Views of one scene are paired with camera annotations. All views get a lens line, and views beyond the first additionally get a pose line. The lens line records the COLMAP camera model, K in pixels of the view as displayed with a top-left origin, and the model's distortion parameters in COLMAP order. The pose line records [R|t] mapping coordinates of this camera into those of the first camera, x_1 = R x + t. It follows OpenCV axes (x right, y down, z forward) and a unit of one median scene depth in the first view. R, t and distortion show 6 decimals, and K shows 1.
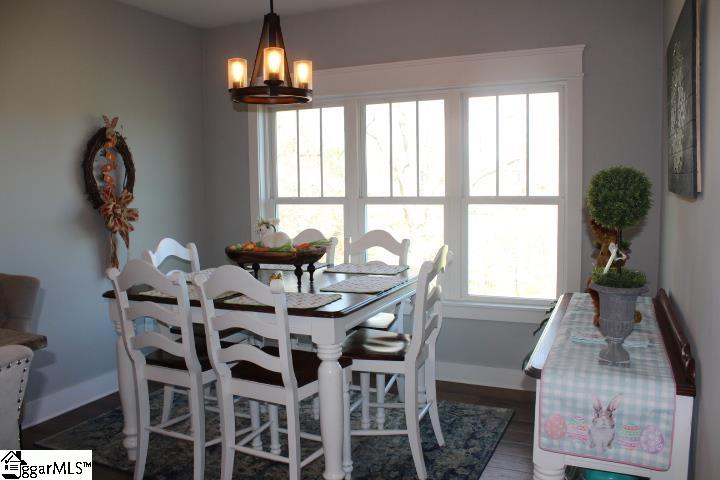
lens RADIAL K [[596.2, 0, 360.0], [0, 596.2, 240.0], [0, 0, 1]] dist [-0.194010, 0.119168]
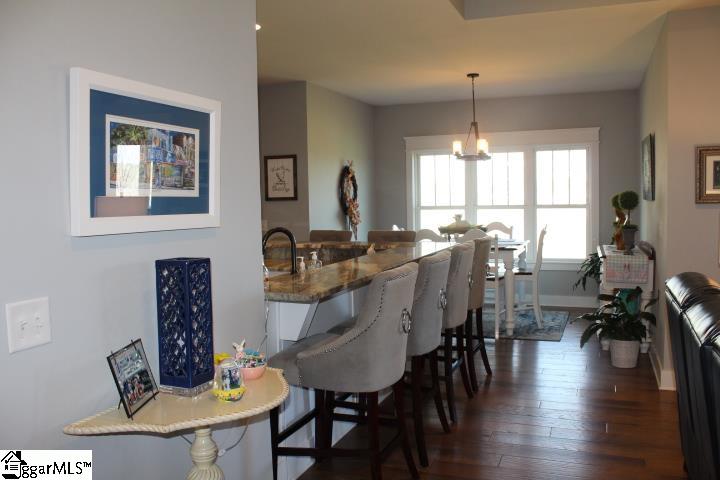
lens RADIAL K [[596.2, 0, 360.0], [0, 596.2, 240.0], [0, 0, 1]] dist [-0.194010, 0.119168]
pose [[0.999267, -0.008584, 0.037297, -0.466520], [0.009719, 0.999492, -0.030351, 0.091997], [-0.037018, 0.030691, 0.998843, -0.852933]]
